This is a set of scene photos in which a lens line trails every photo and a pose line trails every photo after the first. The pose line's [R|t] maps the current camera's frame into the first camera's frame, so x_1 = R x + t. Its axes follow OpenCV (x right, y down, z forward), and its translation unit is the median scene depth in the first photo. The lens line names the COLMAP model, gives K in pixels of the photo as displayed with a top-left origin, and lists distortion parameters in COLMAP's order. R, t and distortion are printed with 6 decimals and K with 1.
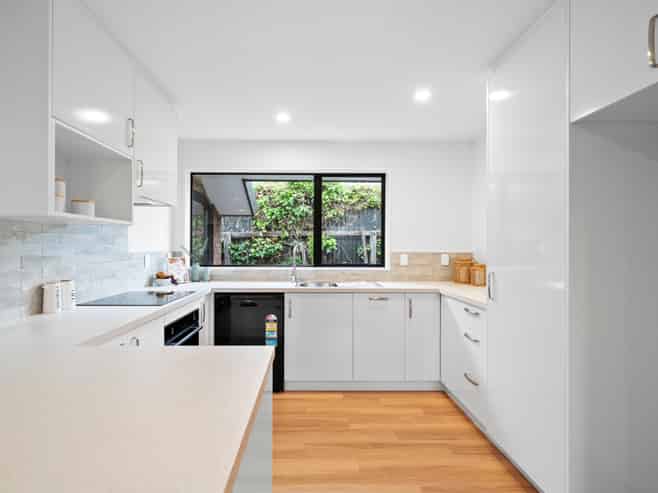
lens RADIAL K [[264.6, 0, 329.0], [0, 264.6, 246.5], [0, 0, 1]] dist [-0.000003, -0.000005]
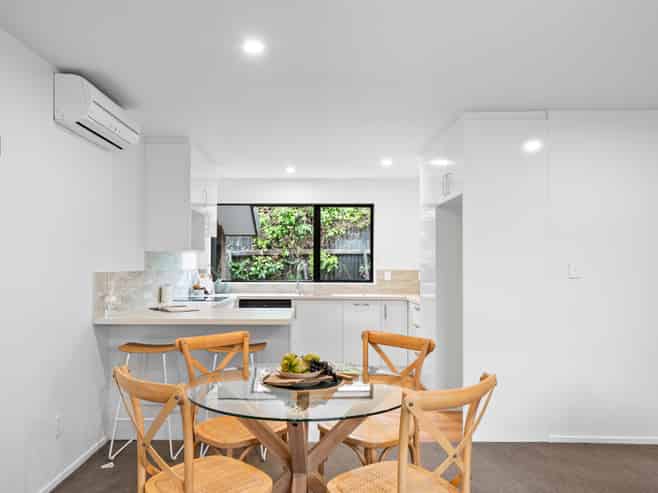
lens RADIAL K [[442.1, 0, 329.0], [0, 442.1, 246.5], [0, 0, 1]] dist [-0.000270, -0.000029]
pose [[0.999450, -0.001641, -0.033116, 0.051566], [0.000329, 0.999216, -0.039586, -0.003552], [0.033155, 0.039553, 0.998667, -0.664361]]
